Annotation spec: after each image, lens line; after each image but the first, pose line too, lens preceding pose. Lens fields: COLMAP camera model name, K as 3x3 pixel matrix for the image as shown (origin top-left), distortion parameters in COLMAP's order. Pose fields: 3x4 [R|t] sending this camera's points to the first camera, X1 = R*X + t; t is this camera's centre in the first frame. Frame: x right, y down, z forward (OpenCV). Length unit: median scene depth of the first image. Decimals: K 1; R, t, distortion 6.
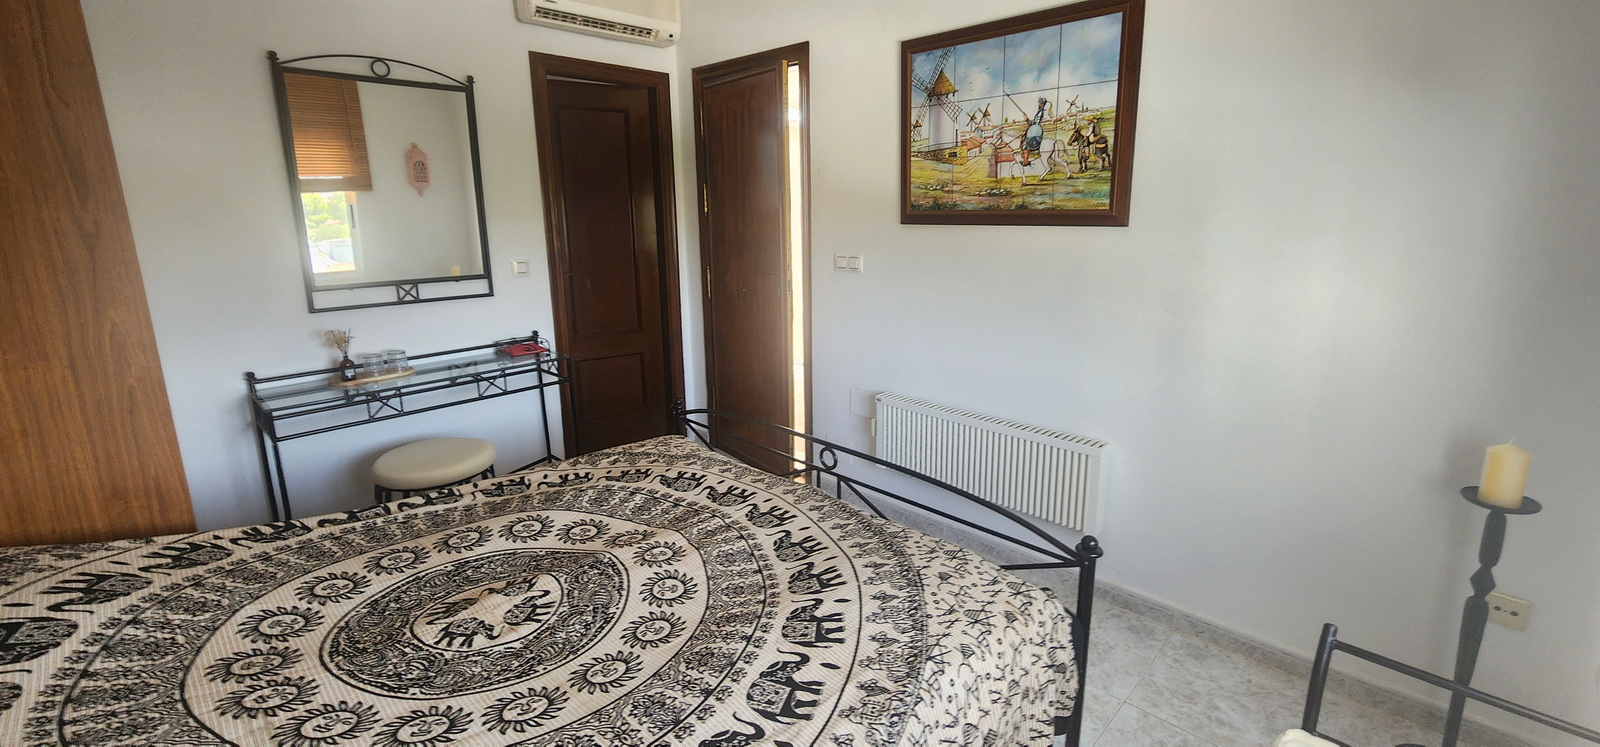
lens RADIAL K [[656.7, 0, 801.0], [0, 656.7, 369.2], [0, 0, 1]] dist [-0.002367, 0.001857]
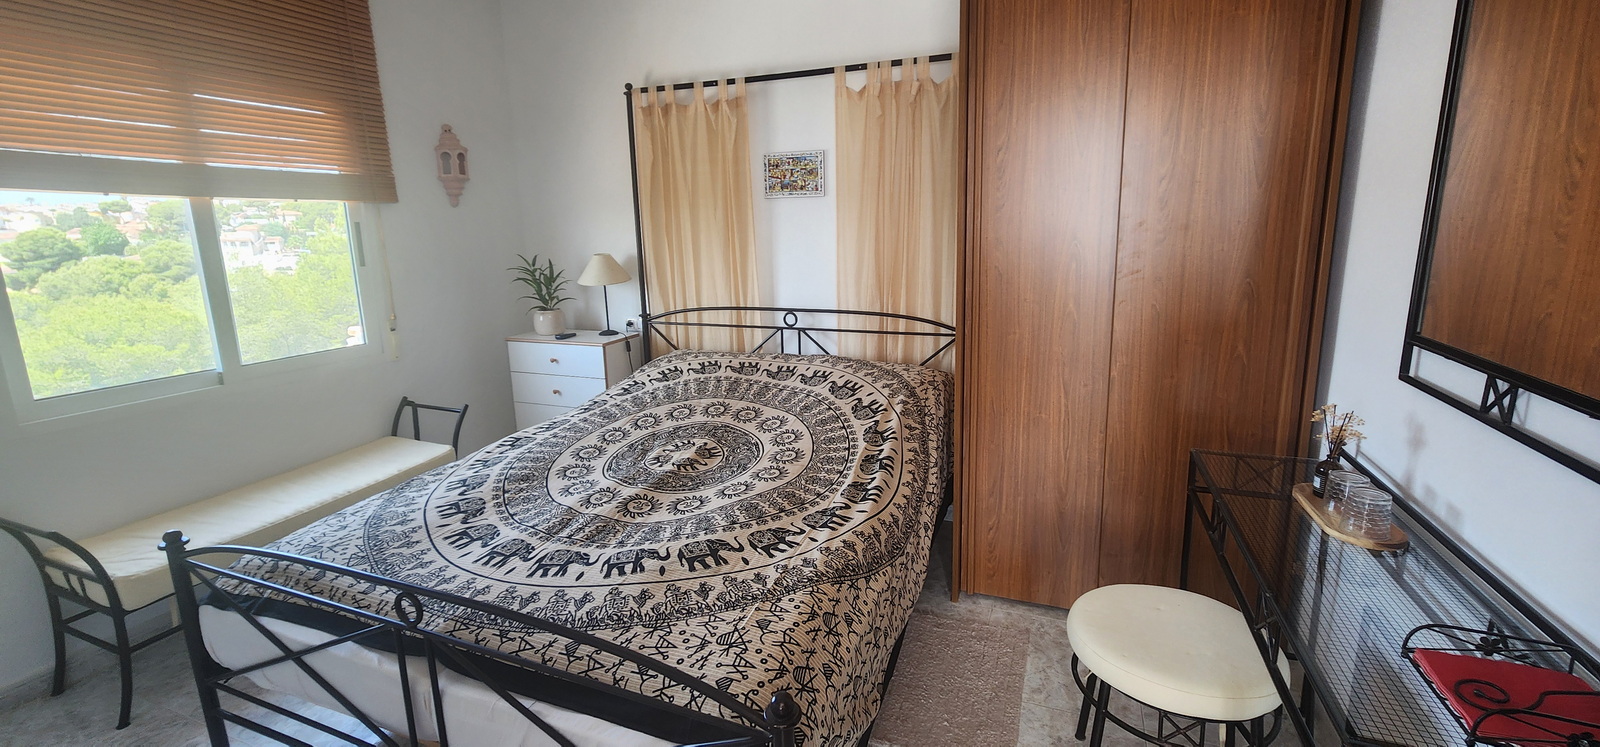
lens RADIAL K [[656.7, 0, 791.5], [0, 656.7, 363.7], [0, 0, 1]] dist [-0.002367, 0.001857]
pose [[-0.921521, 0.112326, -0.371729, -0.109987], [-0.064887, 0.899255, 0.432585, -0.458173], [0.382870, 0.422757, -0.821394, 1.901043]]
